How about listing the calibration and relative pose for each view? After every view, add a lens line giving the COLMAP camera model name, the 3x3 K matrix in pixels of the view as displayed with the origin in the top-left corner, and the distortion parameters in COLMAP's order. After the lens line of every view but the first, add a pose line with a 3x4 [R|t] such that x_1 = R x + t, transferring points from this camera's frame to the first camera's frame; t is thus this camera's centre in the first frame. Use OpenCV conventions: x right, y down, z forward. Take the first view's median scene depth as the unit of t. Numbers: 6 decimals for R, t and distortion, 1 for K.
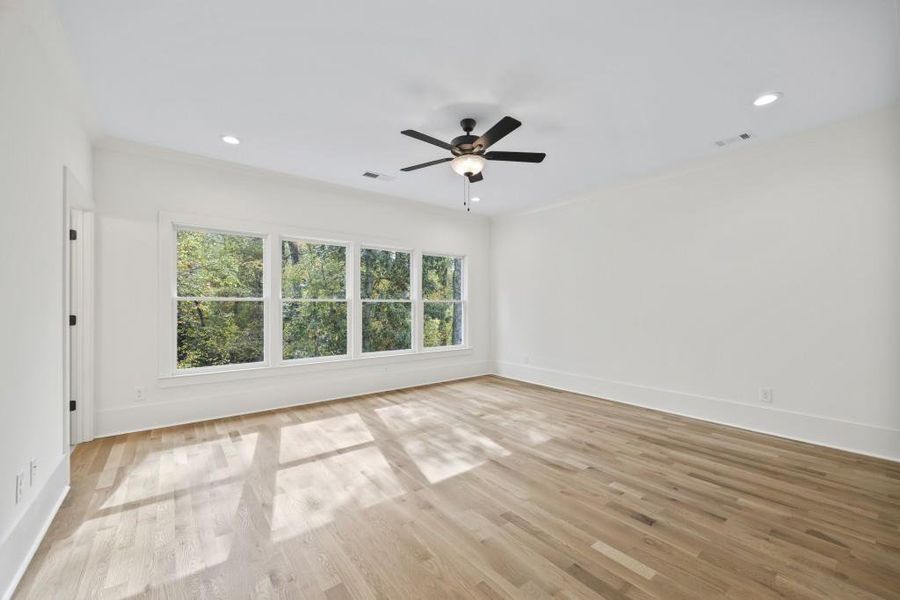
lens RADIAL K [[360.8, 0, 449.1], [0, 360.8, 305.8], [0, 0, 1]] dist [-0.002591, 0.000078]
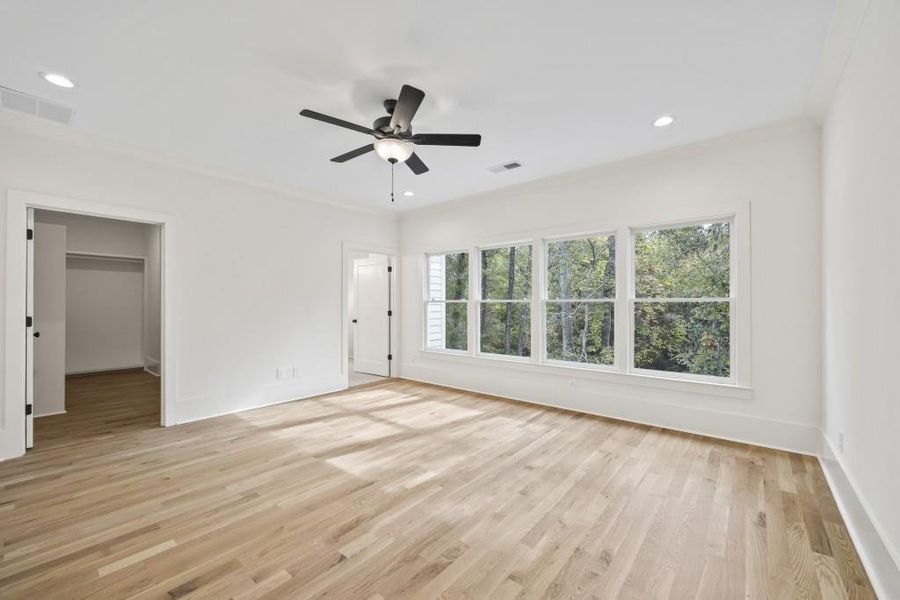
lens RADIAL K [[360.8, 0, 454.6], [0, 360.8, 302.6], [0, 0, 1]] dist [-0.002591, 0.000078]
pose [[0.220039, -0.007075, -0.975465, 0.802541], [-0.003745, 0.999960, -0.008098, -0.000262], [0.975484, 0.005435, 0.220004, 0.791510]]
